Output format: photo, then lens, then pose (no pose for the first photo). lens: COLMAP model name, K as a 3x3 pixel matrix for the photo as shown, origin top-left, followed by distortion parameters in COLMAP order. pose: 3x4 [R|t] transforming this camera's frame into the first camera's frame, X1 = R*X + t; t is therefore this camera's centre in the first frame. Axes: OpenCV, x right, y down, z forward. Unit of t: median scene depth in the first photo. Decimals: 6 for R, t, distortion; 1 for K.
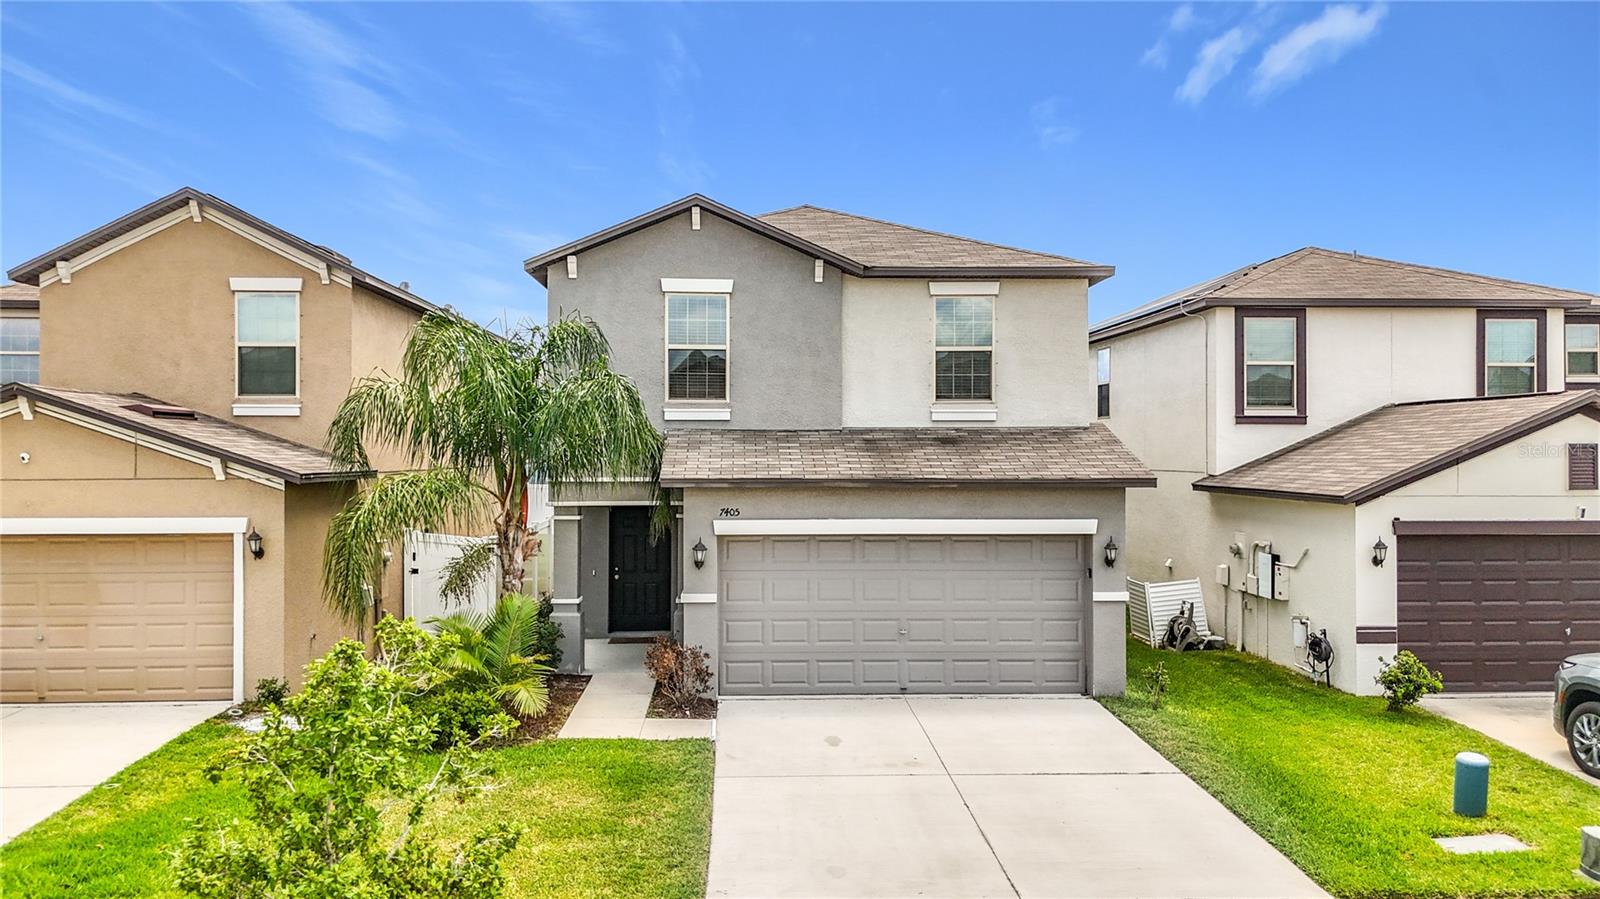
lens RADIAL K [[1179.9, 0, 799.4], [0, 1179.9, 441.9], [0, 0, 1]] dist [0.053871, -0.036943]
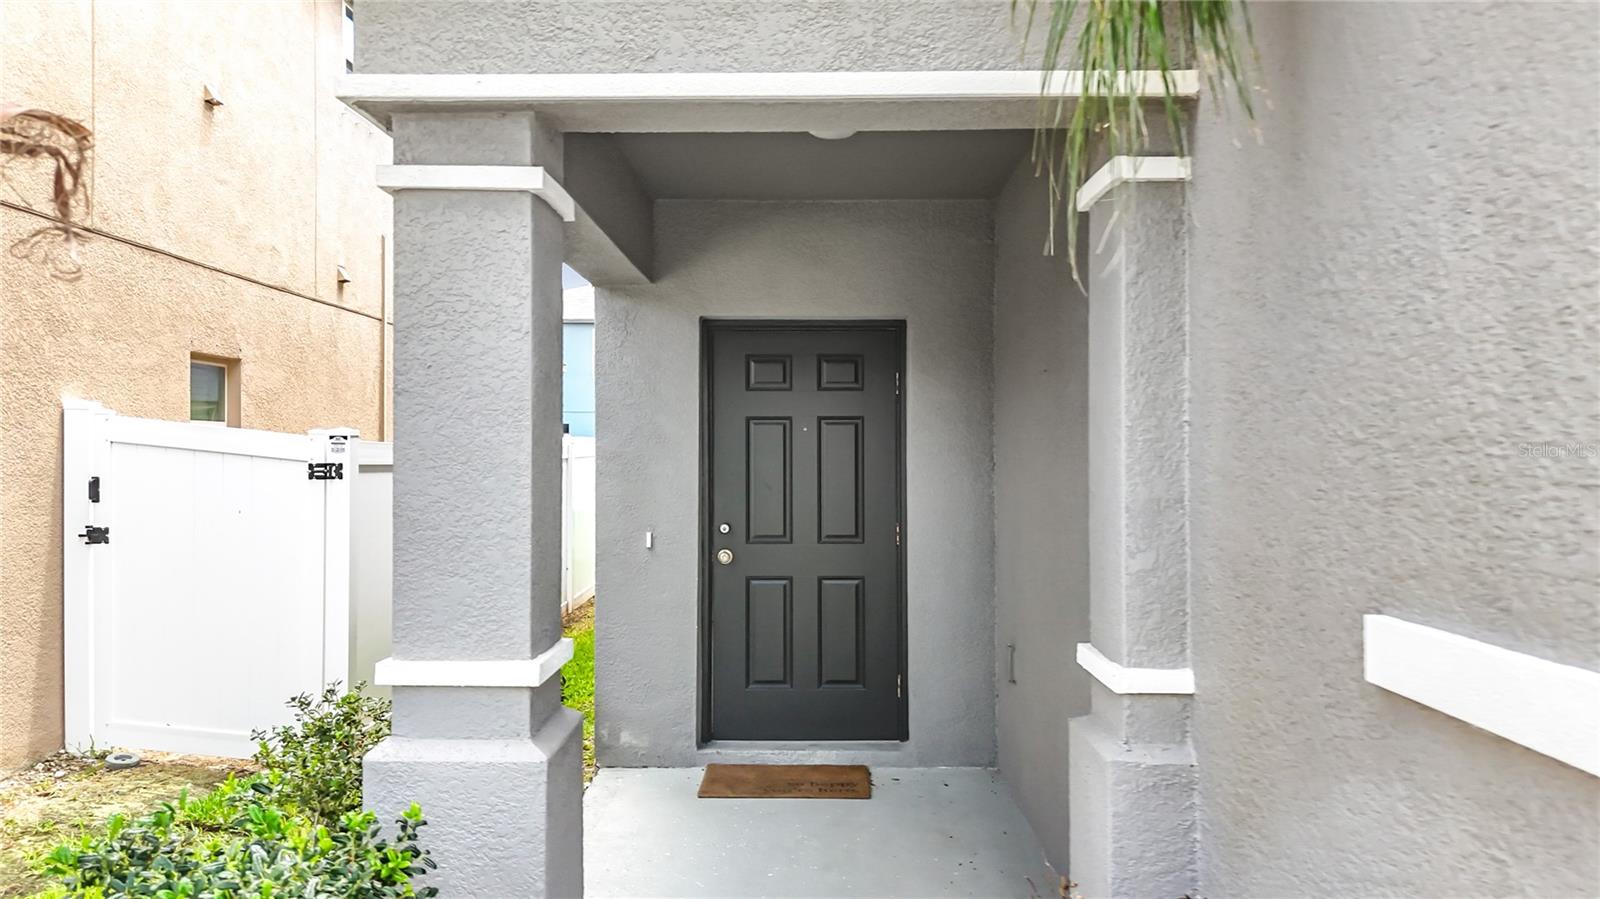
lens RADIAL K [[1209.8, 0, 799.8], [0, 1209.8, 451.8], [0, 0, 1]] dist [0.056341, -0.046139]
pose [[0.997864, -0.001040, -0.065312, -0.144789], [0.001615, 0.999960, 0.008754, 0.106597], [0.065300, -0.008840, 0.997827, 0.869177]]
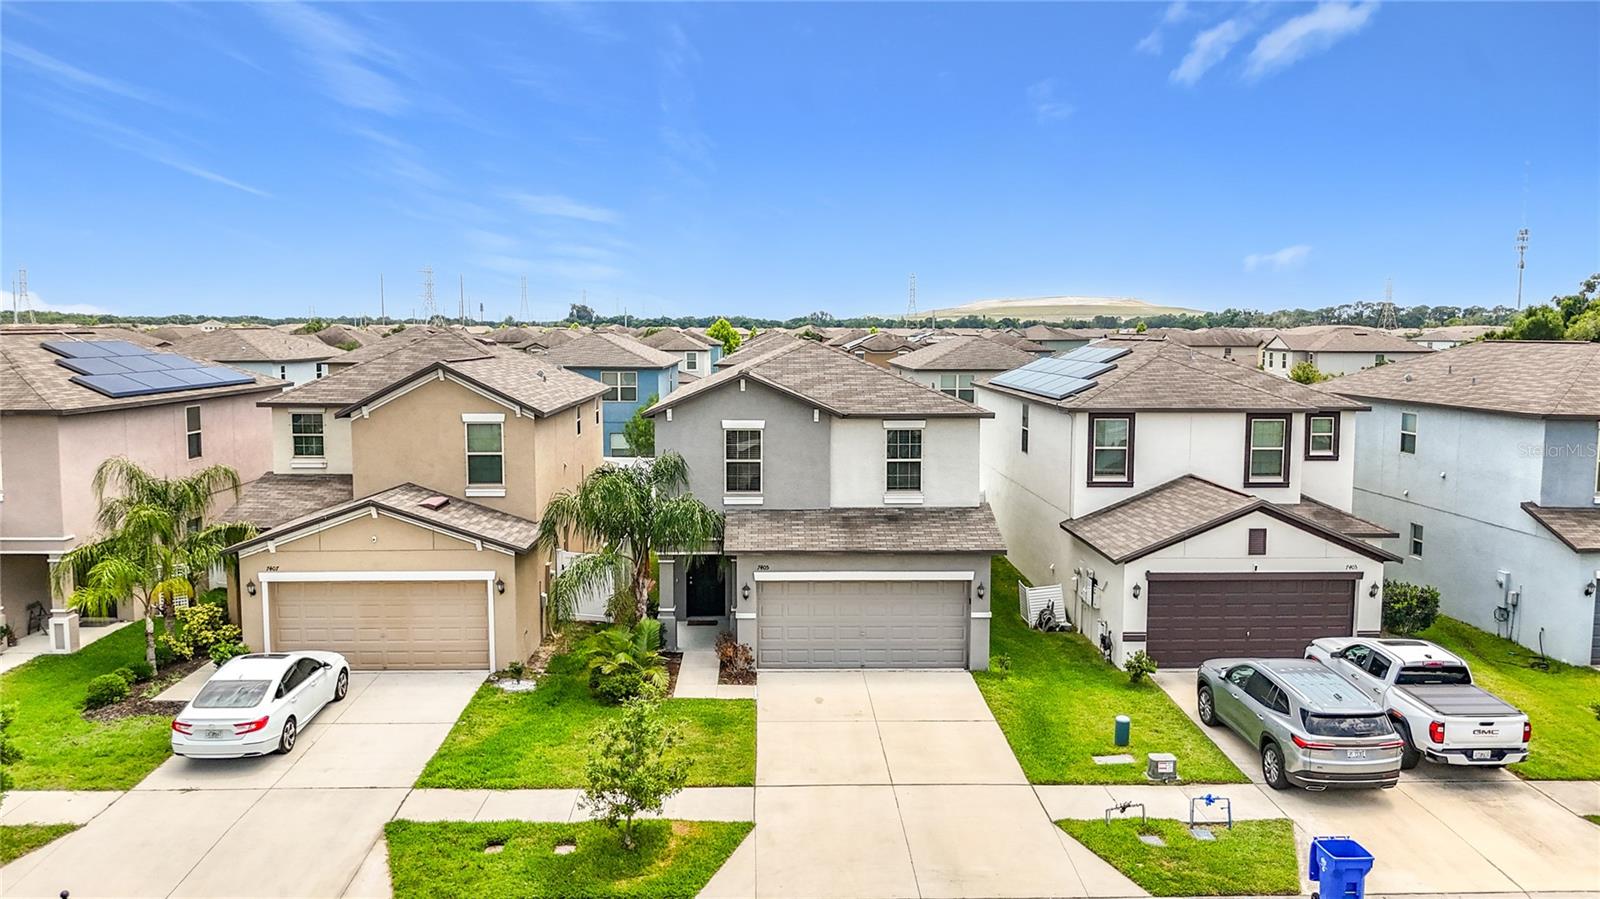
lens RADIAL K [[1209.8, 0, 799.8], [0, 1209.8, 451.8], [0, 0, 1]] dist [0.056341, -0.046139]
pose [[0.999758, 0.004800, -0.021463, 0.031505], [-0.002435, 0.994049, 0.108906, -0.293738], [0.021858, -0.108828, 0.993820, -0.733184]]
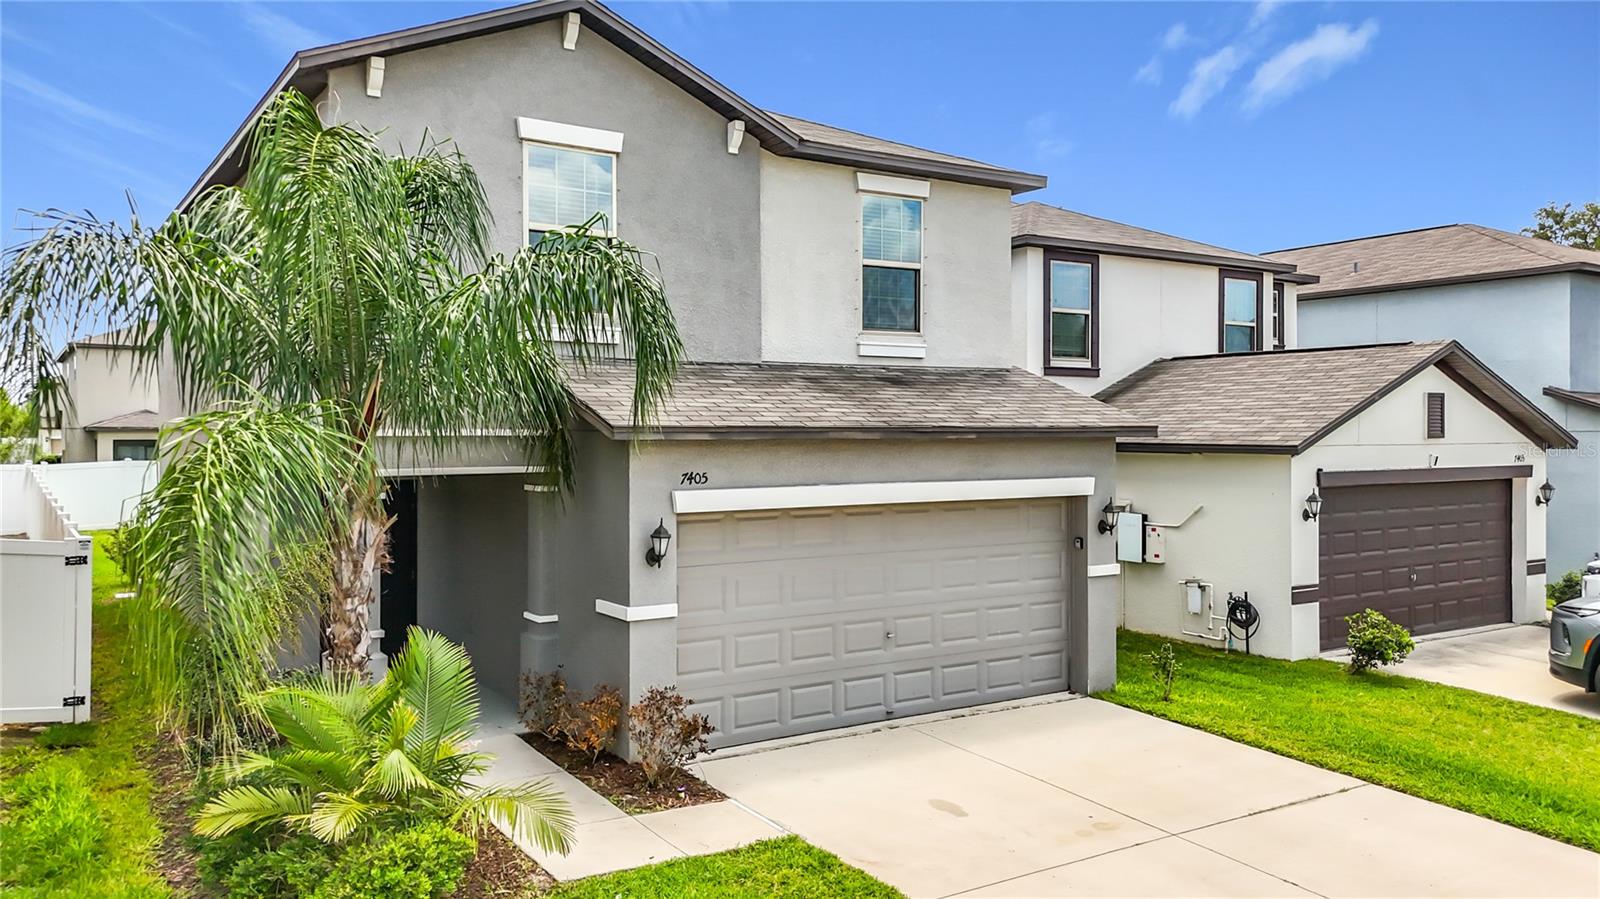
lens RADIAL K [[1174.5, 0, 794.7], [0, 1174.5, 440.4], [0, 0, 1]] dist [0.062824, -0.000598]
pose [[0.865735, -0.006039, 0.500467, -0.323148], [-0.002349, 0.999867, 0.016128, 0.026421], [-0.500498, -0.015138, 0.865605, 0.385877]]
